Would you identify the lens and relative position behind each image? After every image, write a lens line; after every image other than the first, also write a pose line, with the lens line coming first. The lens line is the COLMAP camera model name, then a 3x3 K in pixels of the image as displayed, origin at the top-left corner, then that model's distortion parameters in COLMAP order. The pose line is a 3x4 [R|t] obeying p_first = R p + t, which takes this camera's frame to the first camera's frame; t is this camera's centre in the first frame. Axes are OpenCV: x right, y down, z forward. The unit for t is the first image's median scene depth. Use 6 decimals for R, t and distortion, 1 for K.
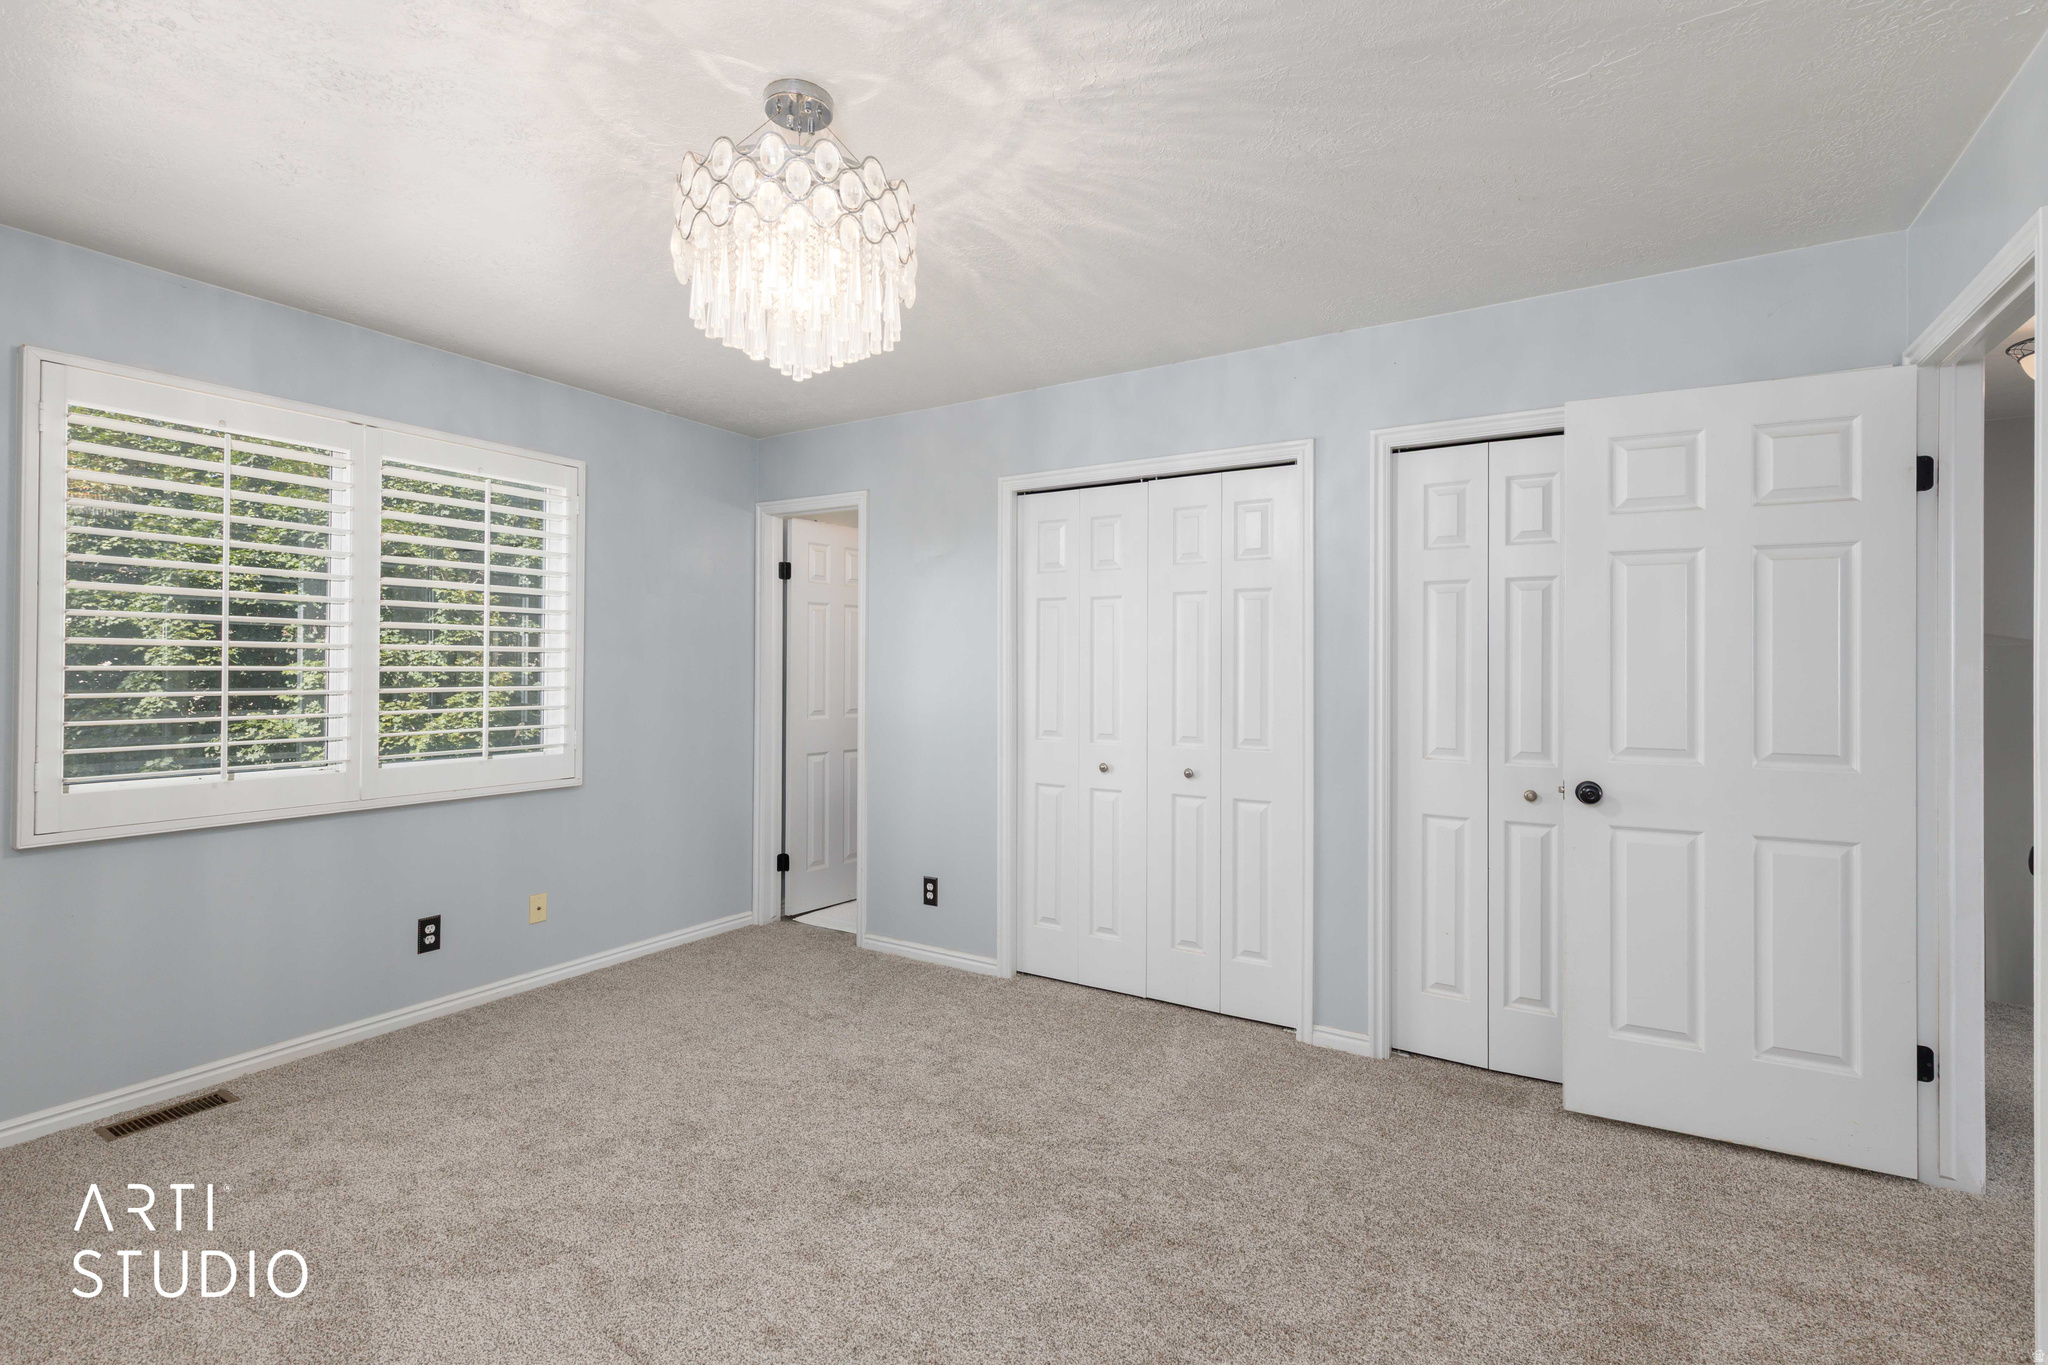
lens RADIAL K [[932.3, 0, 1022.1], [0, 932.3, 668.8], [0, 0, 1]] dist [0.002043, -0.000261]
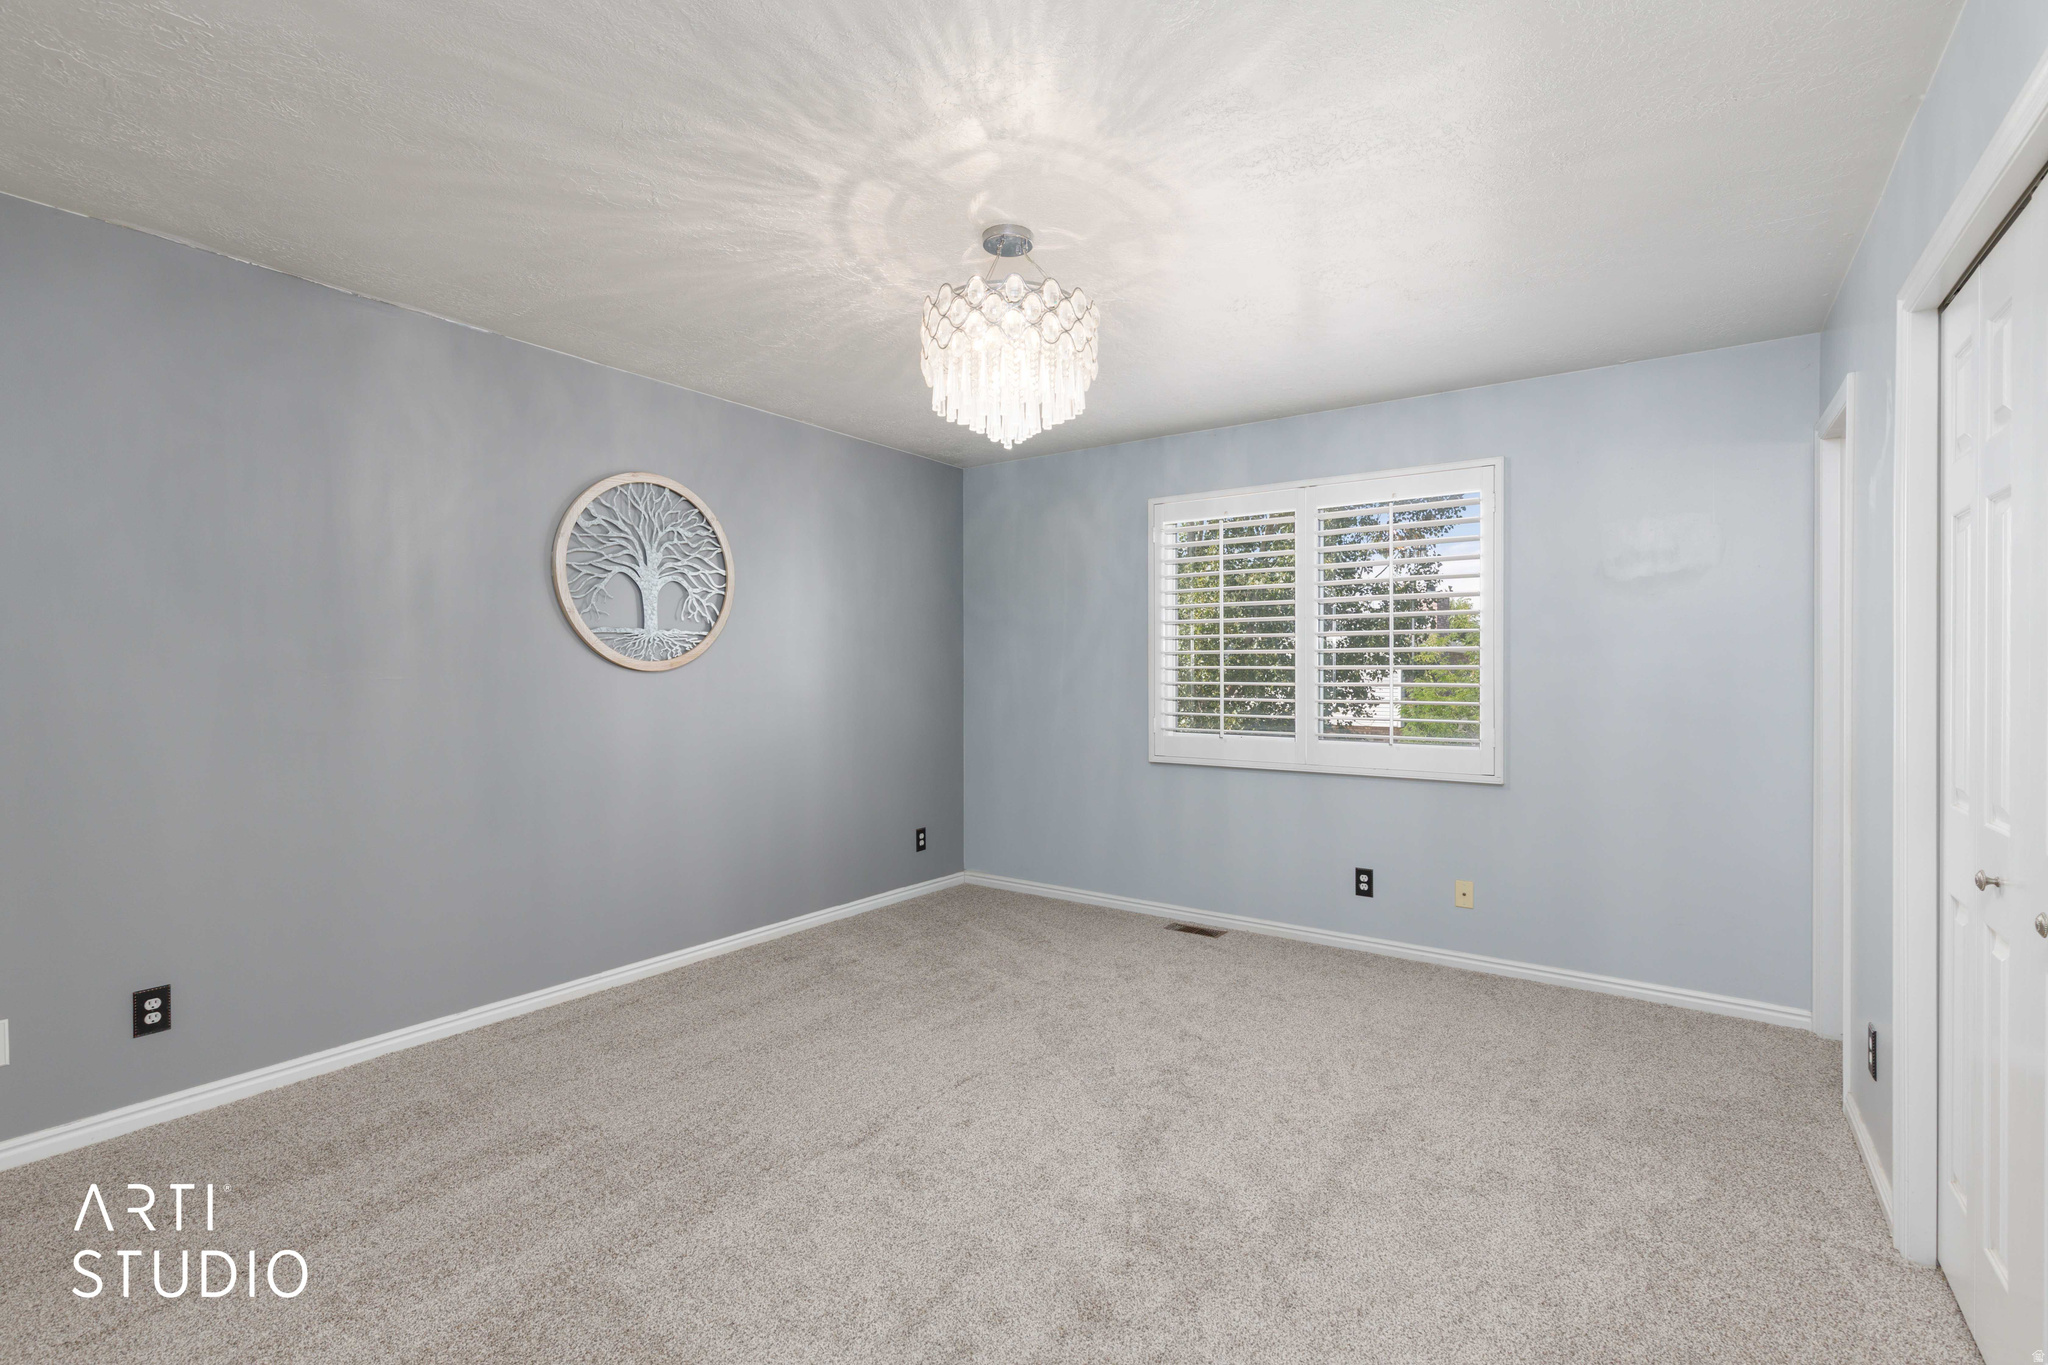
lens RADIAL K [[932.3, 0, 1018.9], [0, 932.3, 682.6], [0, 0, 1]] dist [0.002043, -0.000261]
pose [[-0.083697, 0.007776, -0.996461, 0.730549], [0.001595, 0.999969, 0.007669, 0.011780], [0.996490, -0.000947, -0.083707, 0.752138]]
